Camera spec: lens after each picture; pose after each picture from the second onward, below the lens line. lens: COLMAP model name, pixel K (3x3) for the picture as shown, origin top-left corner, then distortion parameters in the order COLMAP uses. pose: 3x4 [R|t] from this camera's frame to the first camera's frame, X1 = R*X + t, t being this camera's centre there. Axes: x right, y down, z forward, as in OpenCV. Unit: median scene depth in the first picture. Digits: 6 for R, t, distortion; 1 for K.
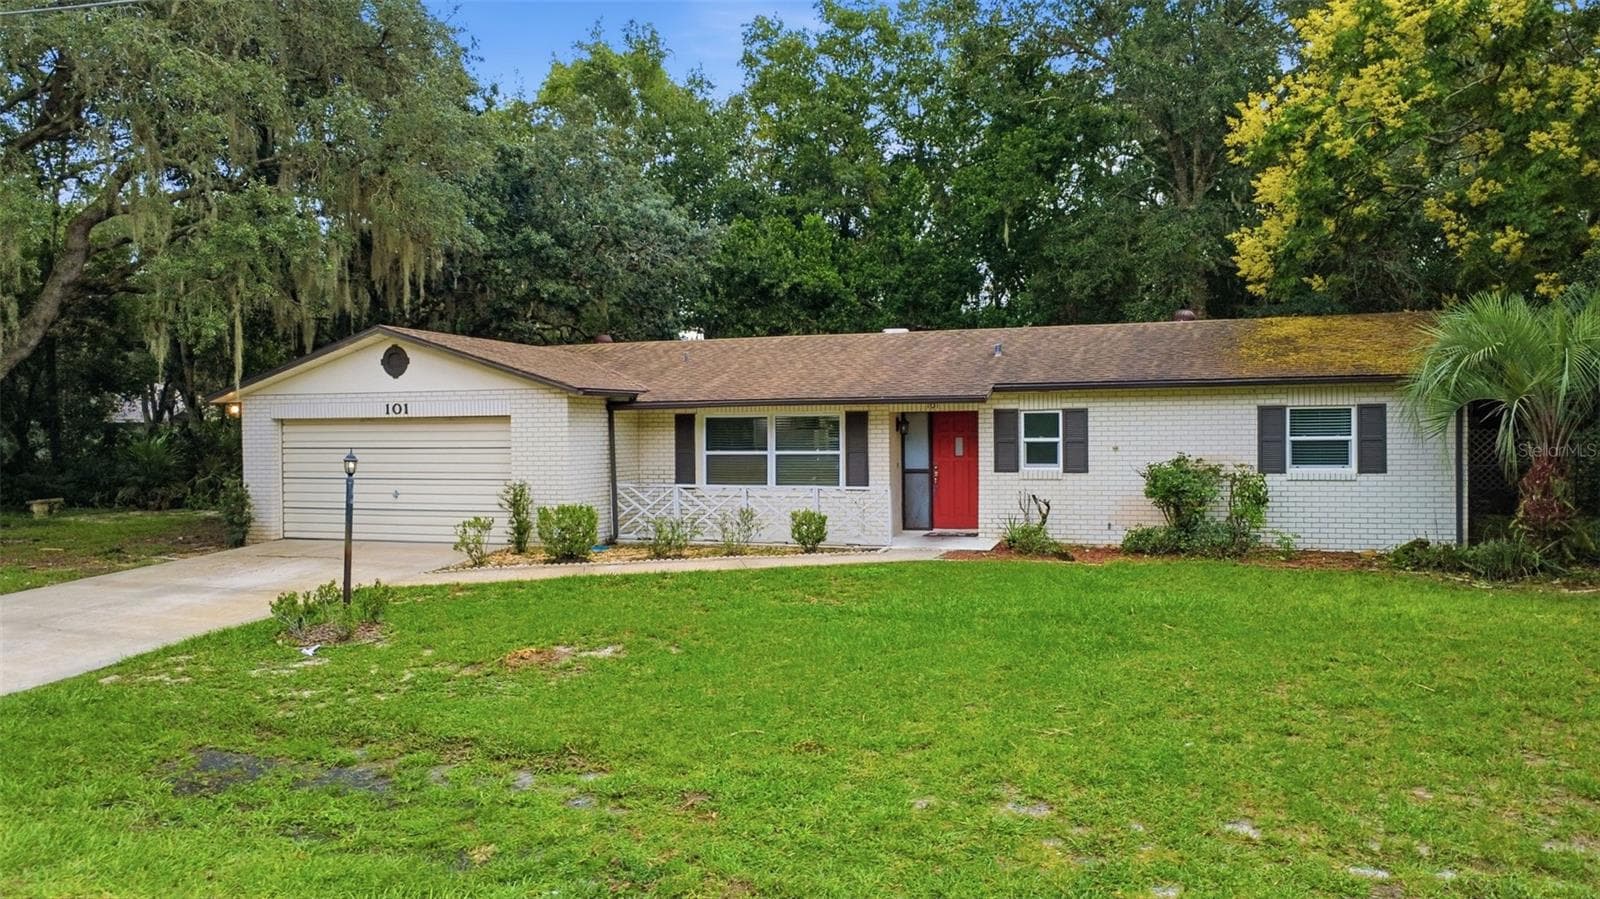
lens RADIAL K [[1198.6, 0, 800.0], [0, 1198.6, 449.5], [0, 0, 1]] dist [-0.003278, -0.003864]
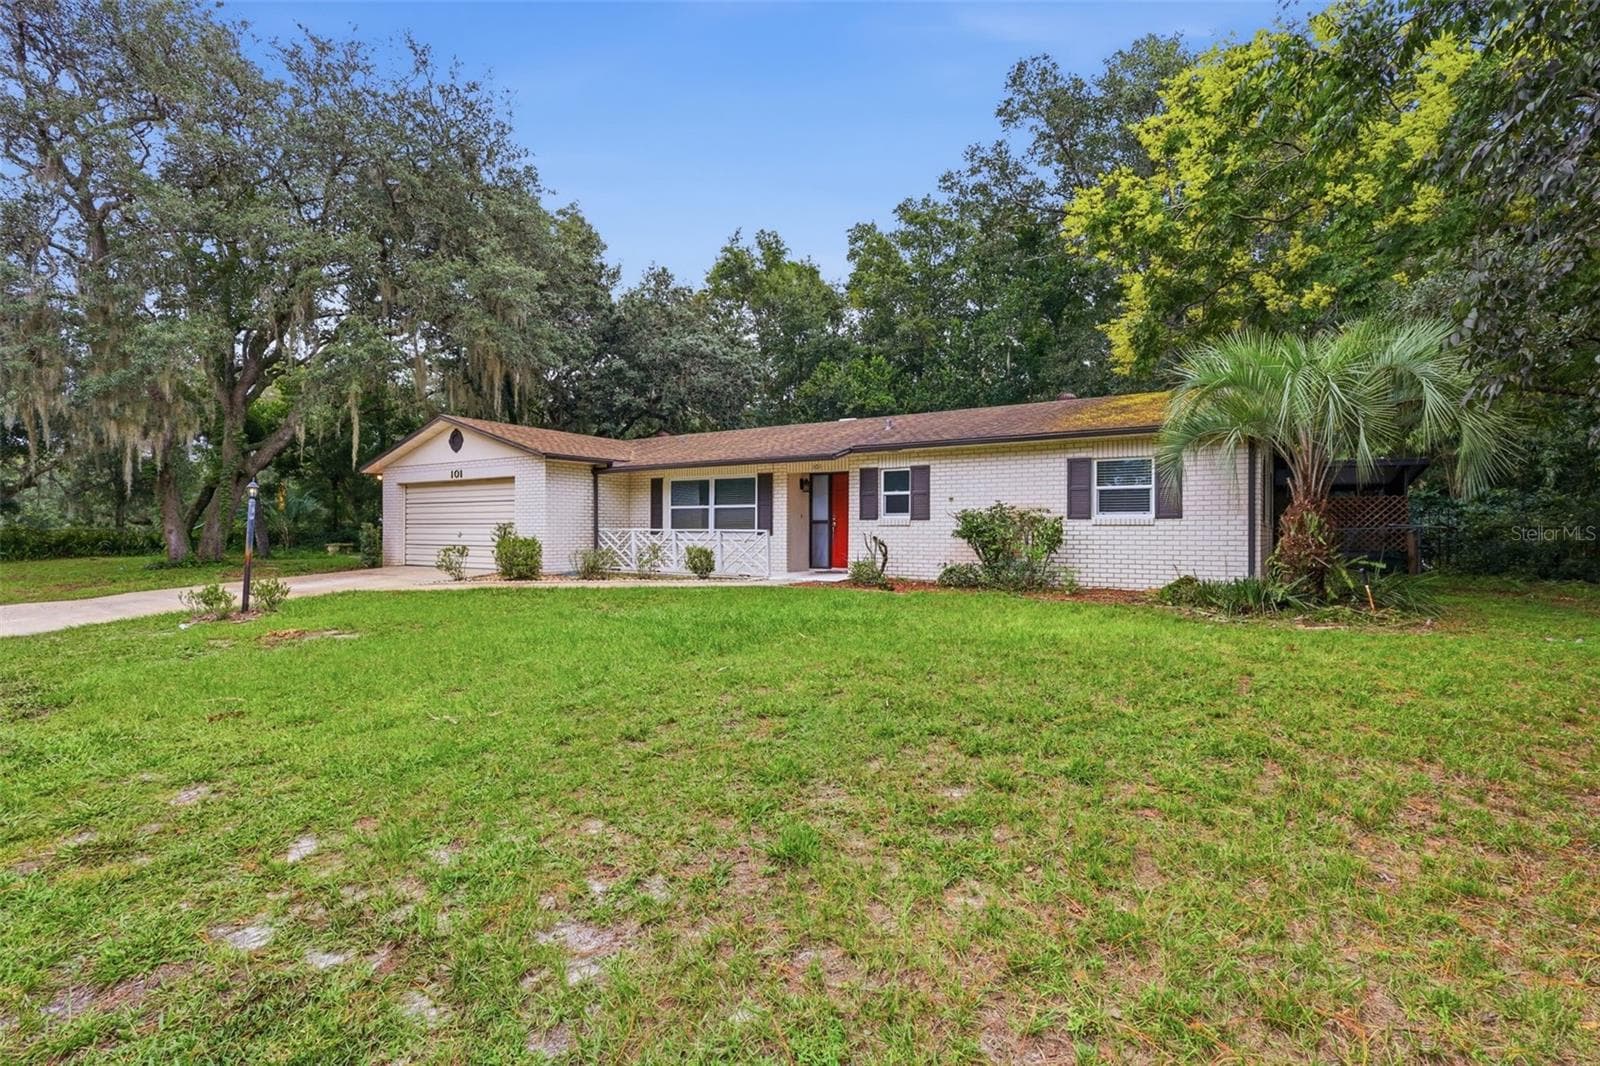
lens RADIAL K [[775.4, 0, 800.0], [0, 775.4, 533.0], [0, 0, 1]] dist [-0.002088, 0.000660]
pose [[0.969027, 0.012647, -0.246631, 0.298793], [-0.015977, 0.999806, -0.011507, 0.042141], [0.246437, 0.015091, 0.969041, 0.219766]]
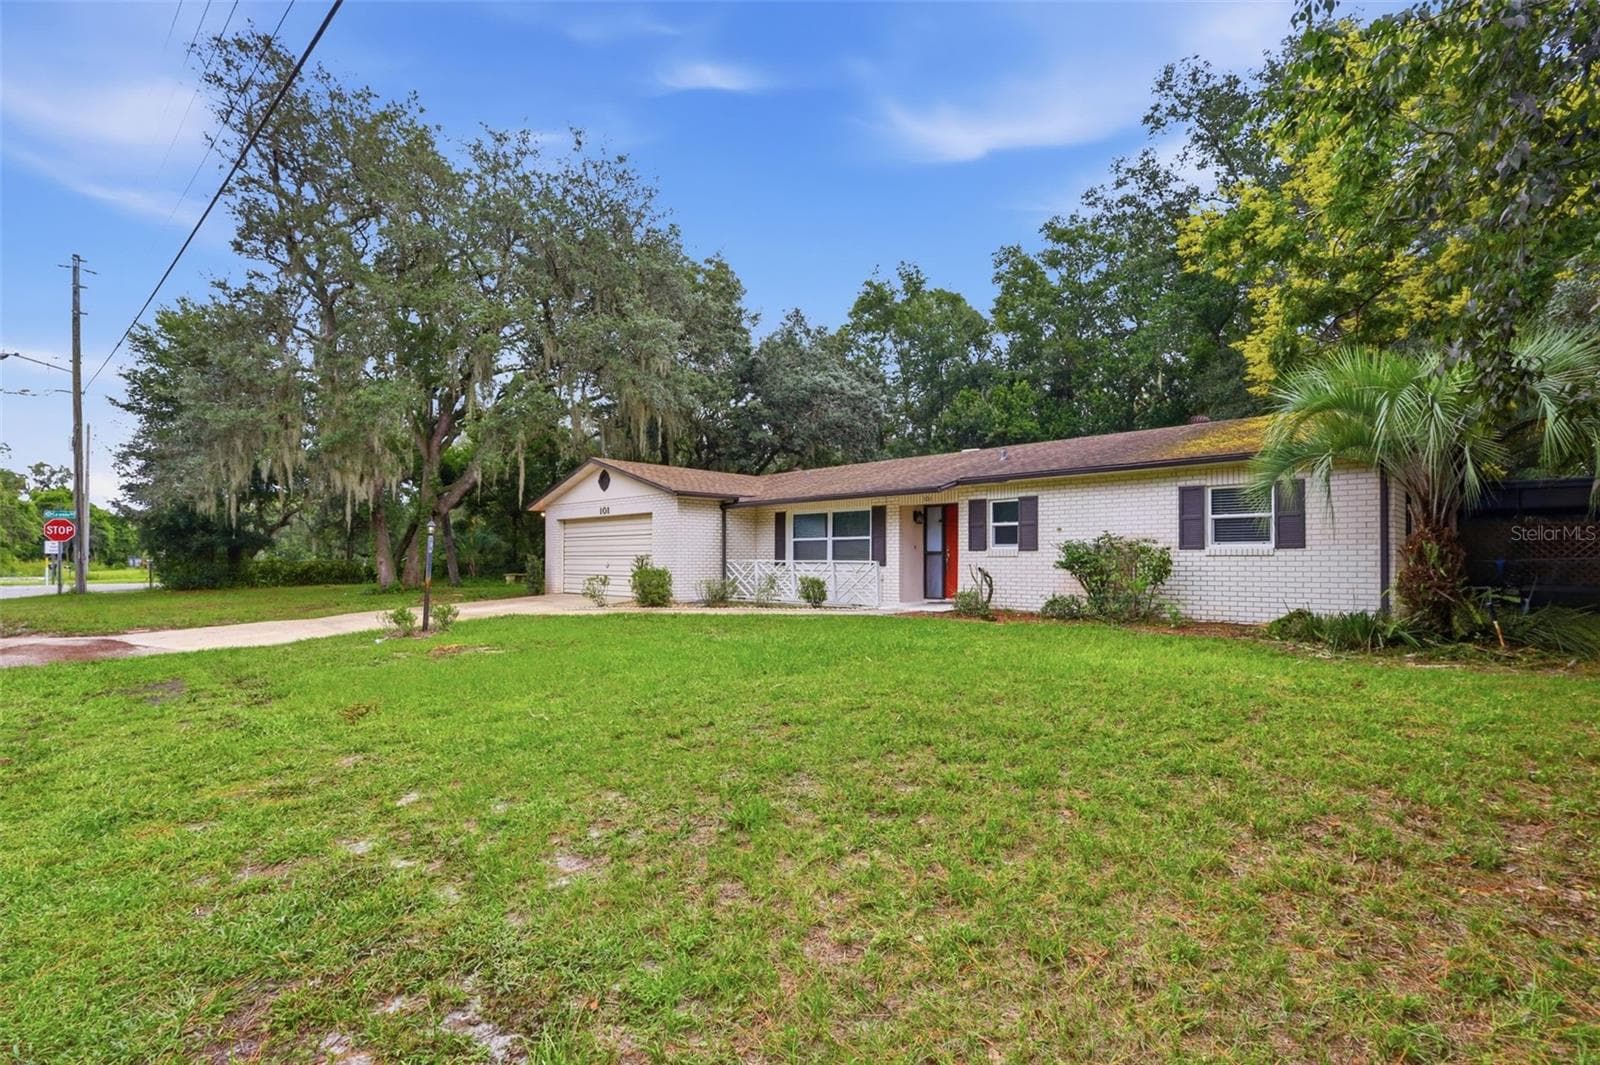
lens RADIAL K [[788.1, 0, 794.3], [0, 788.1, 554.8], [0, 0, 1]] dist [-0.000951, 0.000883]
pose [[0.894733, 0.007059, -0.446546, 0.364159], [-0.017528, 0.999660, -0.019317, 0.041503], [0.446257, 0.025111, 0.894552, 0.196387]]
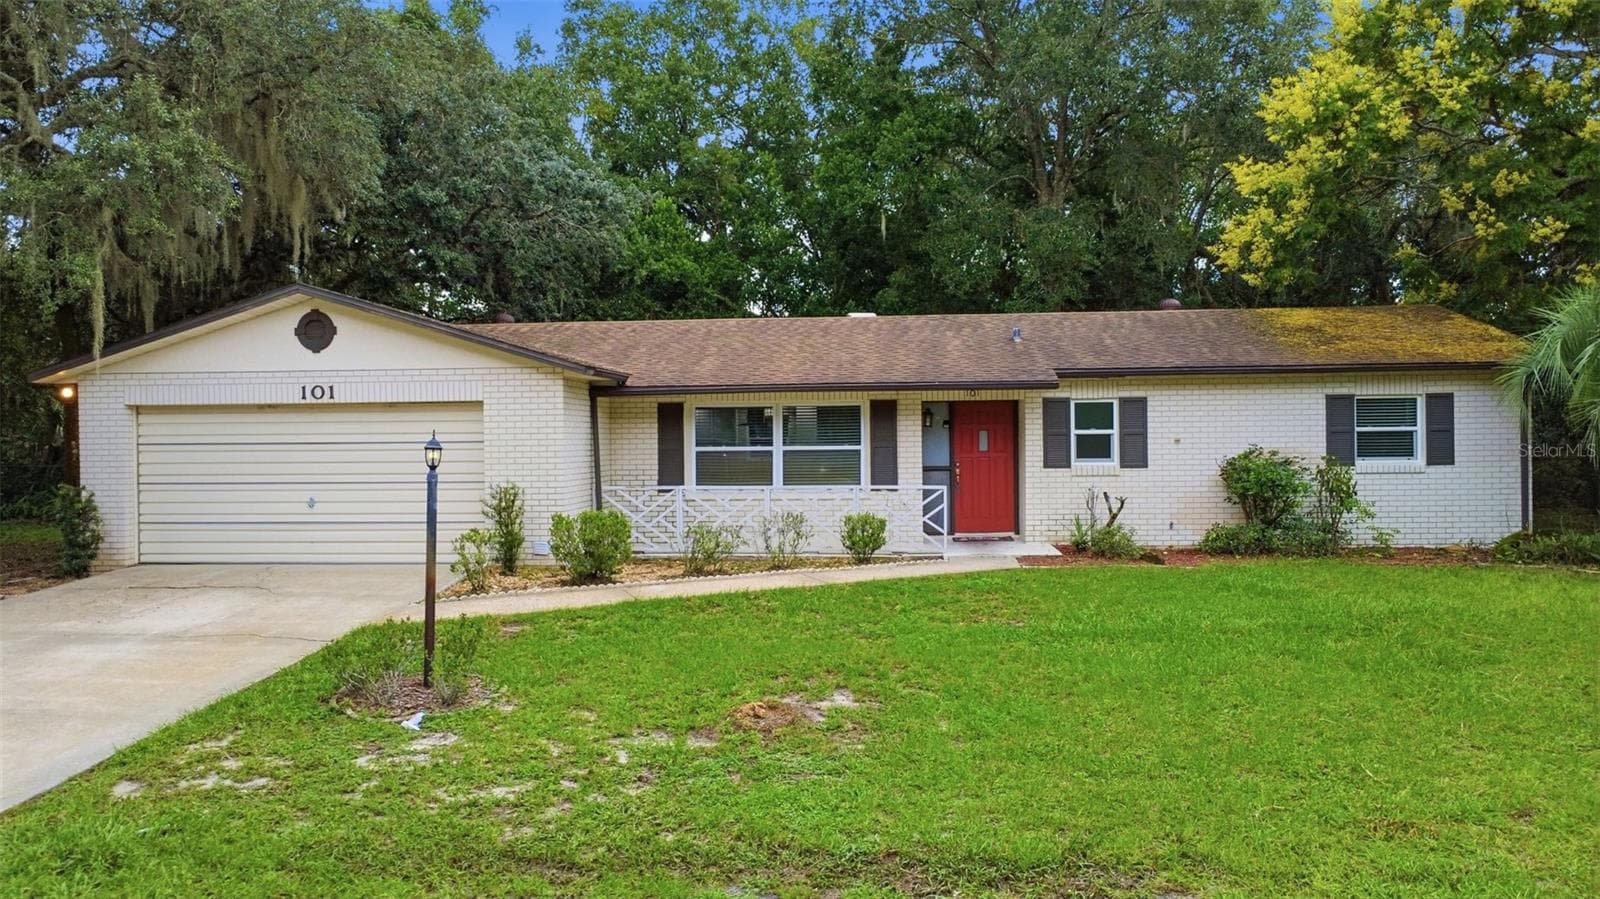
lens RADIAL K [[1190.6, 0, 800.0], [0, 1190.6, 449.5], [0, 0, 1]] dist [-0.006323, 0.003937]
pose [[0.967456, -0.002566, 0.253028, -0.240012], [0.005060, 0.999945, -0.009206, 0.012319], [-0.252990, 0.010186, 0.967415, 0.185238]]
